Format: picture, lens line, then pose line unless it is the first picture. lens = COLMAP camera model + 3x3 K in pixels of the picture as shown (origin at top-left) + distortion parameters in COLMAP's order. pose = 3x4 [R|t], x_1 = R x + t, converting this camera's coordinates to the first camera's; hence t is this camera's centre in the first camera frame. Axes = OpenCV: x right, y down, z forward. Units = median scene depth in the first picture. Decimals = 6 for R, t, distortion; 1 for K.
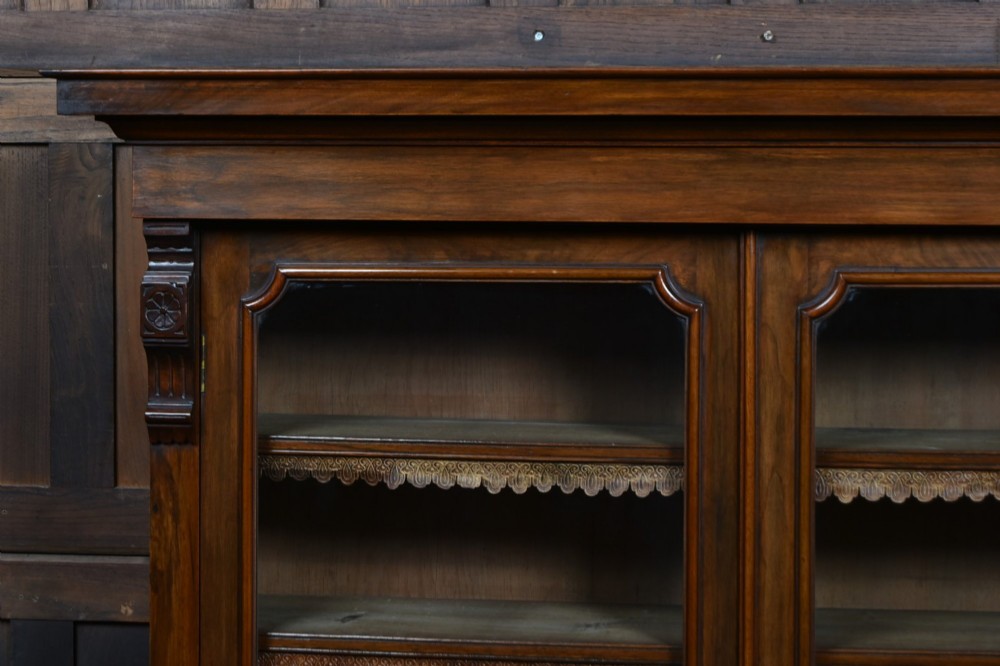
lens RADIAL K [[2916.8, 0, 381.9], [0, 2916.8, 261.6], [0, 0, 1]] dist [0.034565, 0.000000]
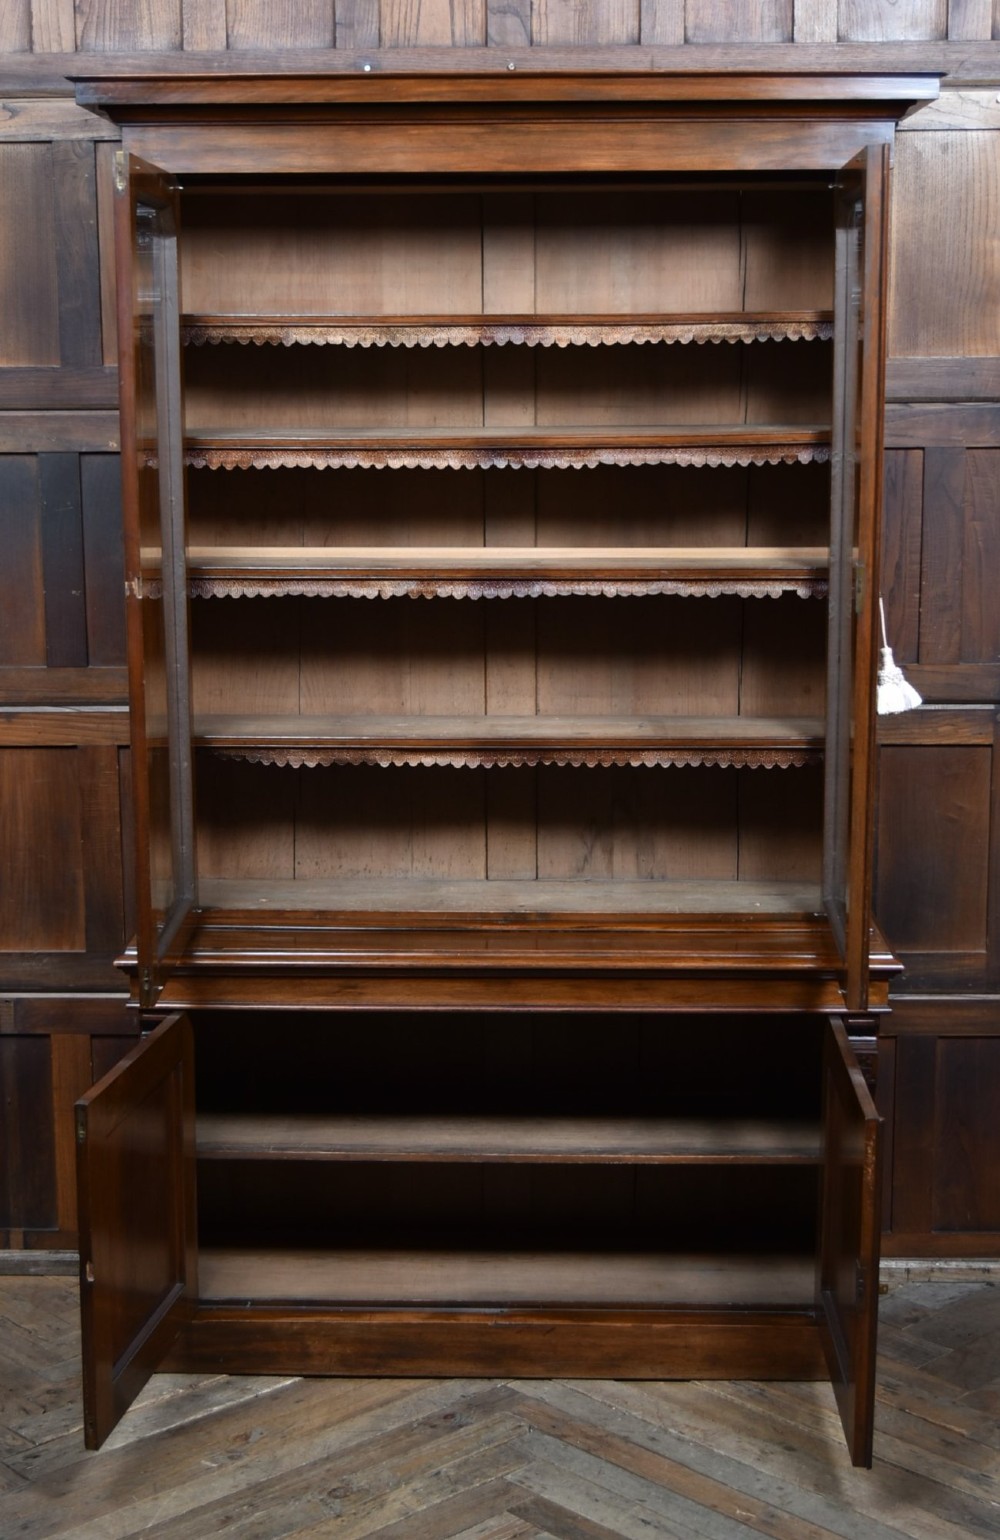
lens RADIAL K [[2380.4, 0, 461.5], [0, 2380.4, 781.8], [0, 0, 1]] dist [-0.019731, 0.000000]
pose [[0.991816, -0.032215, 0.123542, -0.072298], [0.012755, 0.987804, 0.155180, 0.113802], [-0.127034, -0.152334, 0.980131, -0.351106]]
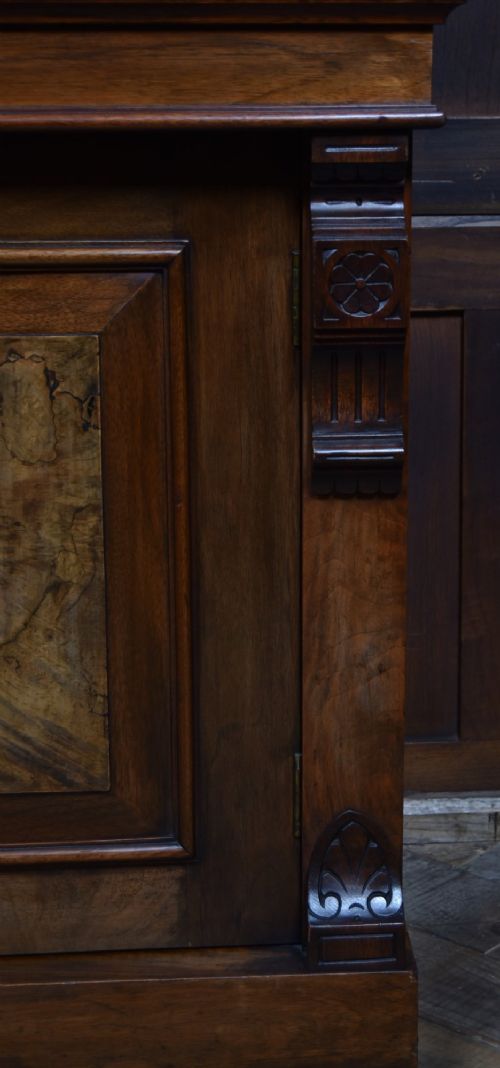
lens RADIAL K [[2038.9, 0, 342.5], [0, 2038.9, 543.2], [0, 0, 1]] dist [-0.010994, 0.000000]
pose [[0.969838, -0.068492, 0.233928, 0.202949], [0.013971, 0.973752, 0.227184, 0.437875], [-0.243348, -0.217064, 0.945339, 0.494288]]
